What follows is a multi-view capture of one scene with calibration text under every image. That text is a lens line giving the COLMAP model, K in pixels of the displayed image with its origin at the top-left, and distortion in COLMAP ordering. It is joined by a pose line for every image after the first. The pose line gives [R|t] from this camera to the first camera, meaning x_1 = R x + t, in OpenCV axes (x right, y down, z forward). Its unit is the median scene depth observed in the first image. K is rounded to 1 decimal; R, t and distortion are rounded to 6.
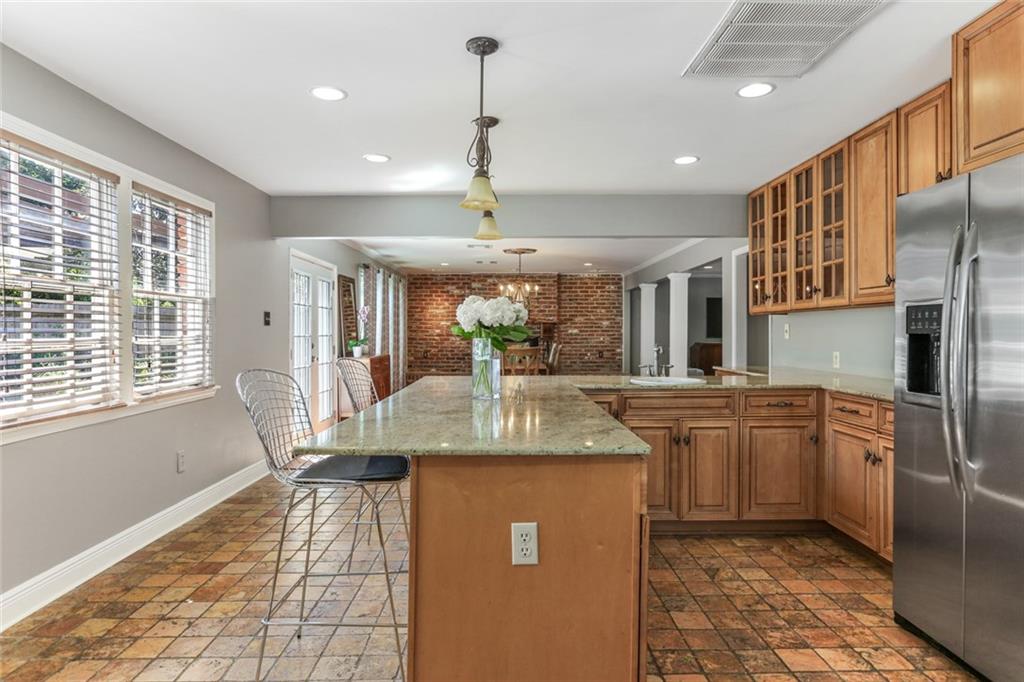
lens RADIAL K [[590.1, 0, 510.3], [0, 590.1, 332.7], [0, 0, 1]] dist [-0.015125, 0.006213]
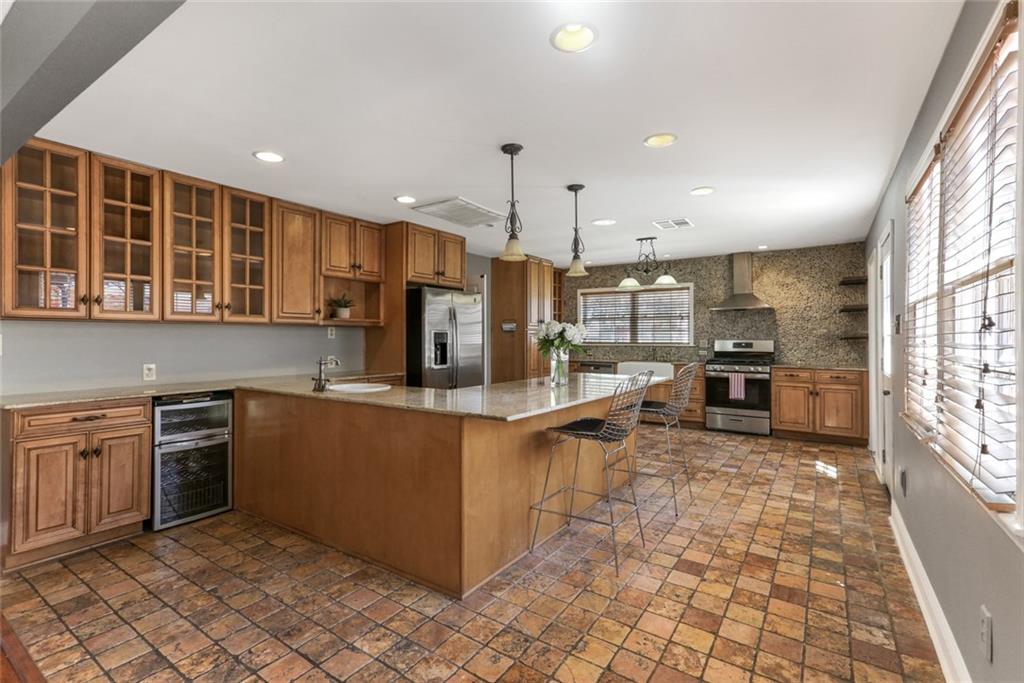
lens RADIAL K [[468.1, 0, 510.1], [0, 468.1, 337.0], [0, 0, 1]] dist [0.003484, 0.003526]
pose [[-0.822742, 0.001755, 0.568412, -0.189214], [0.001124, 0.999998, -0.001461, -0.005361], [-0.568414, -0.000563, -0.822743, 0.617909]]
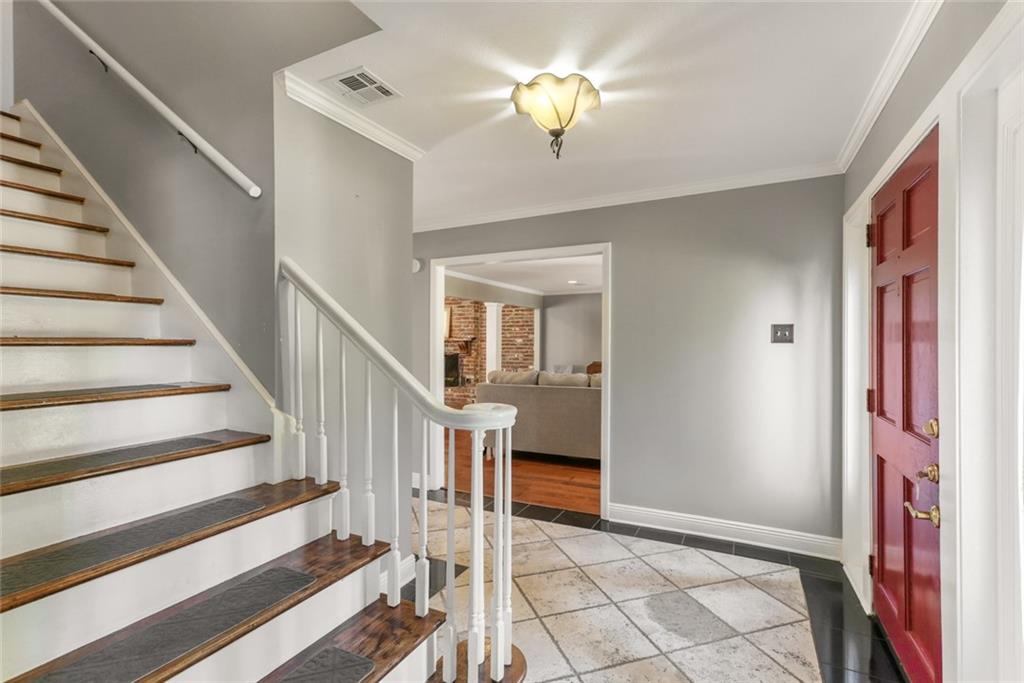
lens RADIAL K [[468.1, 0, 510.4], [0, 468.1, 343.7], [0, 0, 1]] dist [0.003484, 0.003526]
pose [[0.892709, -0.000508, -0.450634, 0.693086], [0.001384, 0.999998, 0.001615, -0.016460], [0.450632, -0.002065, 0.892707, 0.339806]]
